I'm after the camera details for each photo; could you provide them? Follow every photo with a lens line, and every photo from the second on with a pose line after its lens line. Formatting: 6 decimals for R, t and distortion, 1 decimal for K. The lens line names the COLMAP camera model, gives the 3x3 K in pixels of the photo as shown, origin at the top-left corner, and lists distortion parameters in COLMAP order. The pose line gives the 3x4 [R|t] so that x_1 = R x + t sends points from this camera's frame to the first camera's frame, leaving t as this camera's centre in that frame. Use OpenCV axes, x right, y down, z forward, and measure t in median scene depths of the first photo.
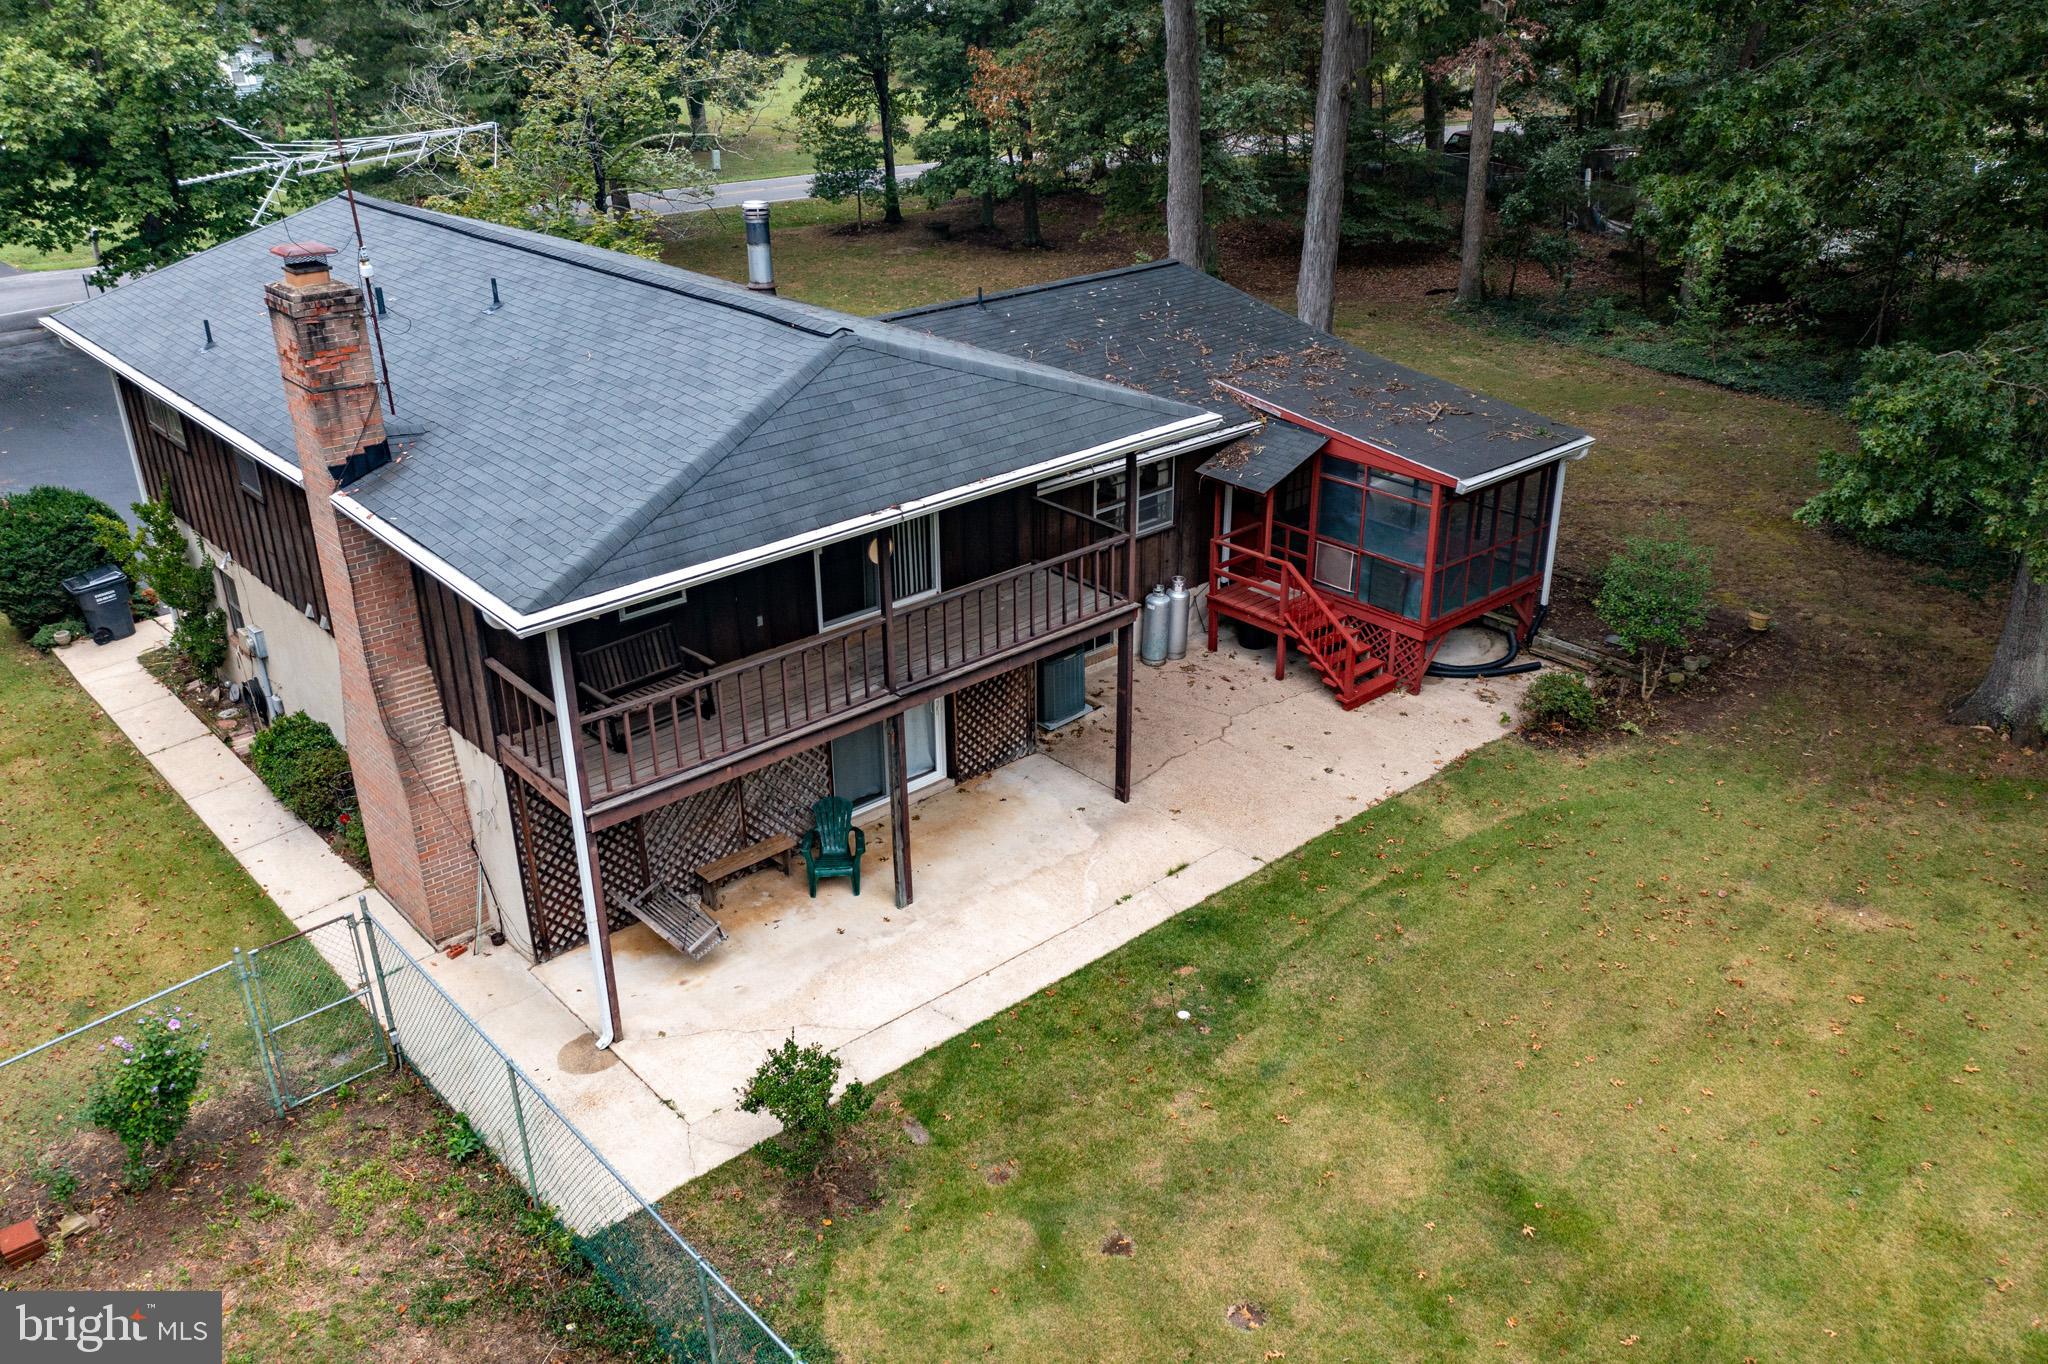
lens RADIAL K [[1629.6, 0, 1025.3], [0, 1629.6, 678.7], [0, 0, 1]] dist [-0.019840, 0.005898]
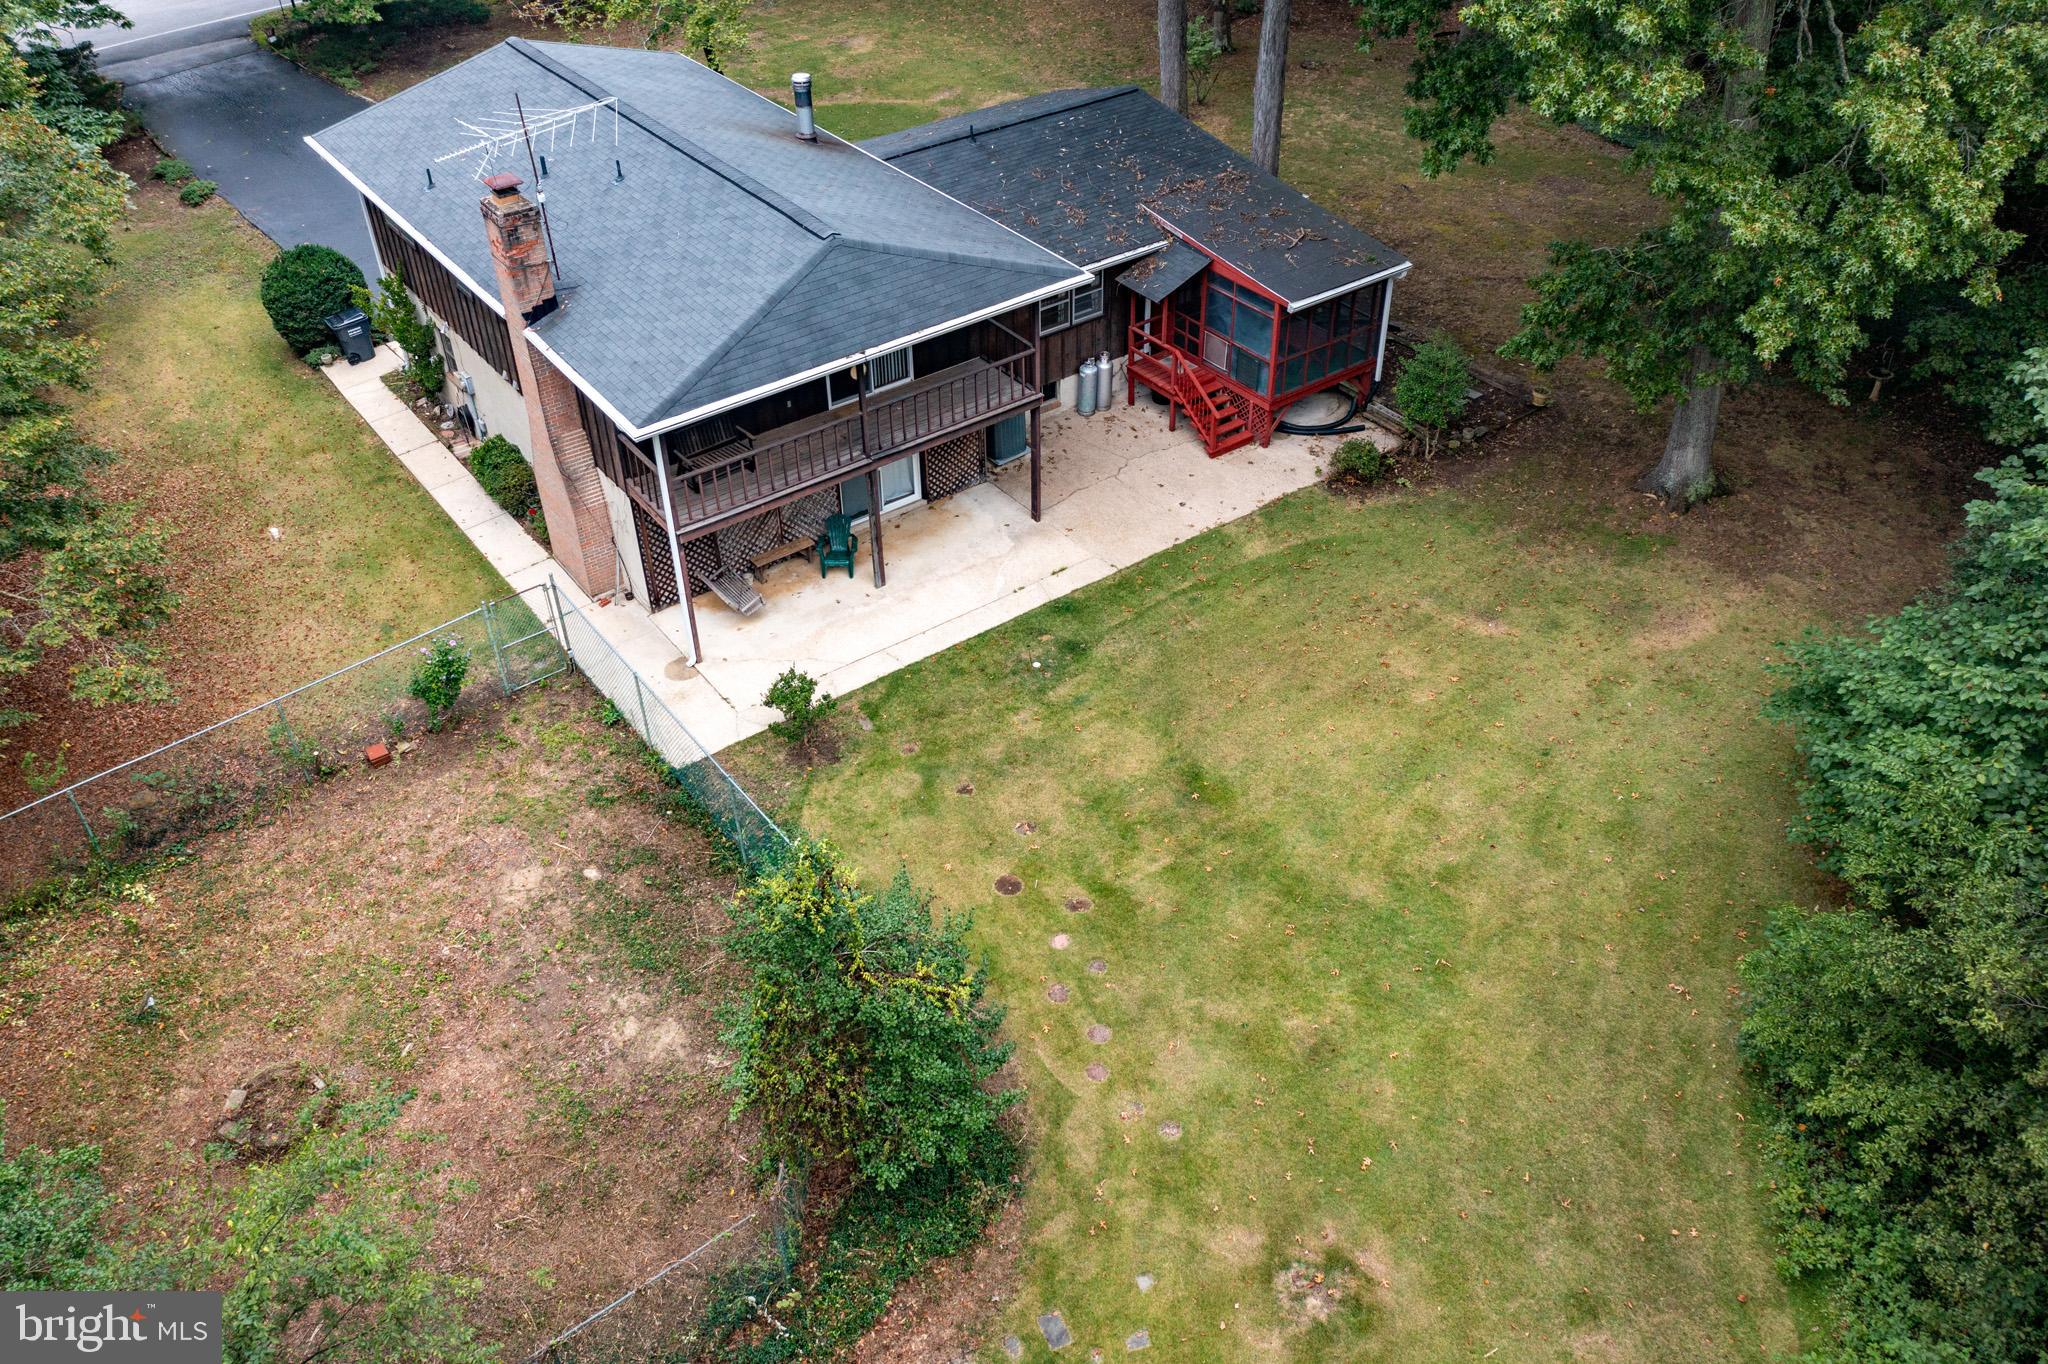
lens RADIAL K [[1629.6, 0, 1024.0], [0, 1629.6, 687.9], [0, 0, 1]] dist [-0.019840, 0.005898]
pose [[0.995743, 0.055044, -0.073927, 0.198066], [-0.036010, 0.970671, 0.237701, -0.154967], [0.084842, -0.234027, 0.968521, -0.576402]]
